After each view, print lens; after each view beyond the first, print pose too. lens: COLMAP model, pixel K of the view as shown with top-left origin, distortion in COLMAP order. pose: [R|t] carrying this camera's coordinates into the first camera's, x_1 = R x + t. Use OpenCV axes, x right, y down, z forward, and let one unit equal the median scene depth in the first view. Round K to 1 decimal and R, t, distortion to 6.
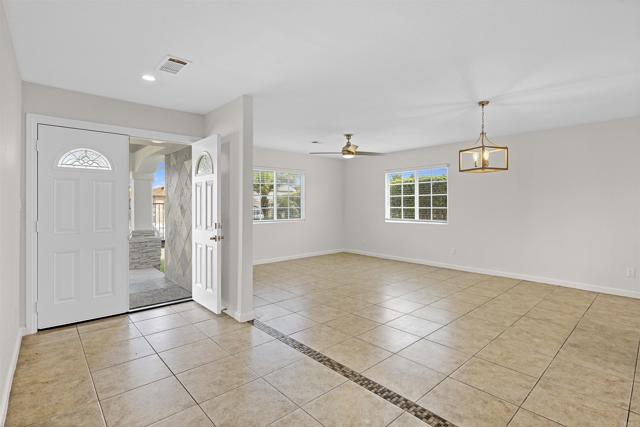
lens RADIAL K [[305.7, 0, 319.8], [0, 305.7, 205.4], [0, 0, 1]] dist [0.002737, 0.000982]
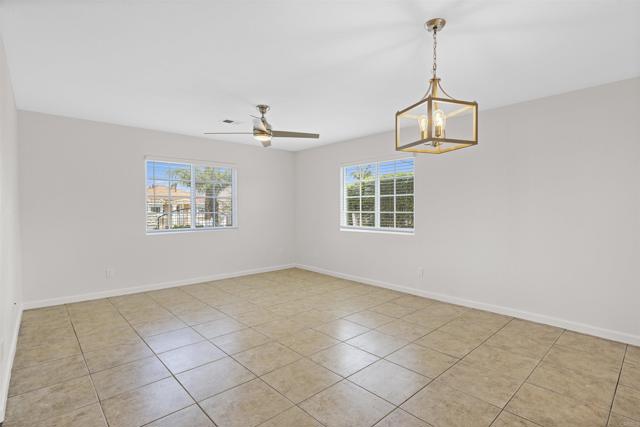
lens RADIAL K [[313.1, 0, 320.0], [0, 313.1, 213.5], [0, 0, 1]] dist [0.011974, -0.000878]
pose [[0.999935, -0.000284, 0.011440, 0.215197], [0.000124, 0.999902, 0.013979, -0.000143], [-0.011443, -0.013977, 0.999837, 0.289320]]
